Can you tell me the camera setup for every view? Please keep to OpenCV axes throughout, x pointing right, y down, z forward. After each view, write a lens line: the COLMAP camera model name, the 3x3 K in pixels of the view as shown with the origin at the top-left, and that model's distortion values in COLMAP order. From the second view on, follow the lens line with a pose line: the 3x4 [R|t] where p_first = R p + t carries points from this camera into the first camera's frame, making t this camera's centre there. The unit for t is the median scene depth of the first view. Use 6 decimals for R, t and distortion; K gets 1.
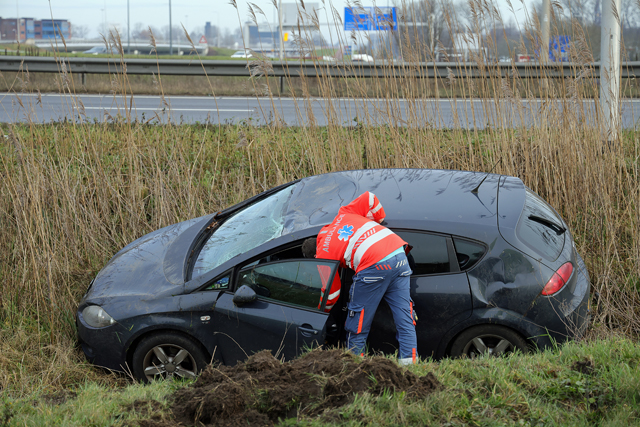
lens RADIAL K [[1499.0, 0, 300.5], [0, 1499.0, 205.3], [0, 0, 1]] dist [0.553698, 0.000000]
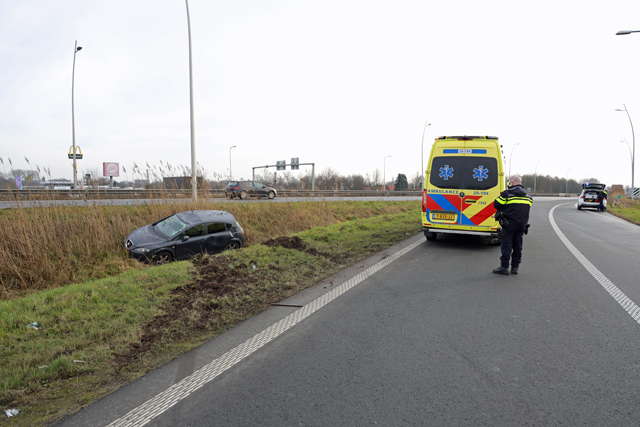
lens RADIAL K [[448.7, 0, 321.5], [0, 448.7, 217.9], [0, 0, 1]] dist [-0.068130, 0.020710]
pose [[0.644897, -0.053031, 0.762427, -0.724348], [0.076780, 0.997038, 0.004405, 0.020050], [-0.760403, 0.055699, 0.647059, -0.110732]]
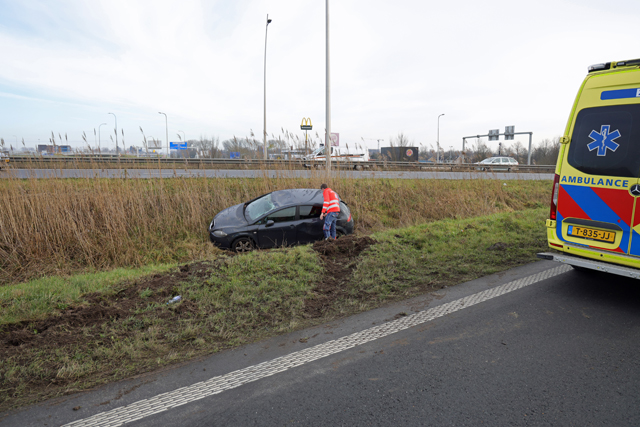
lens RADIAL K [[448.7, 0, 317.0], [0, 448.7, 211.4], [0, 0, 1]] dist [-0.068130, 0.020710]
pose [[0.936931, -0.034315, 0.347826, -0.284225], [0.026281, 0.999268, 0.027792, 0.000914], [-0.348525, -0.016898, 0.937147, -0.021620]]
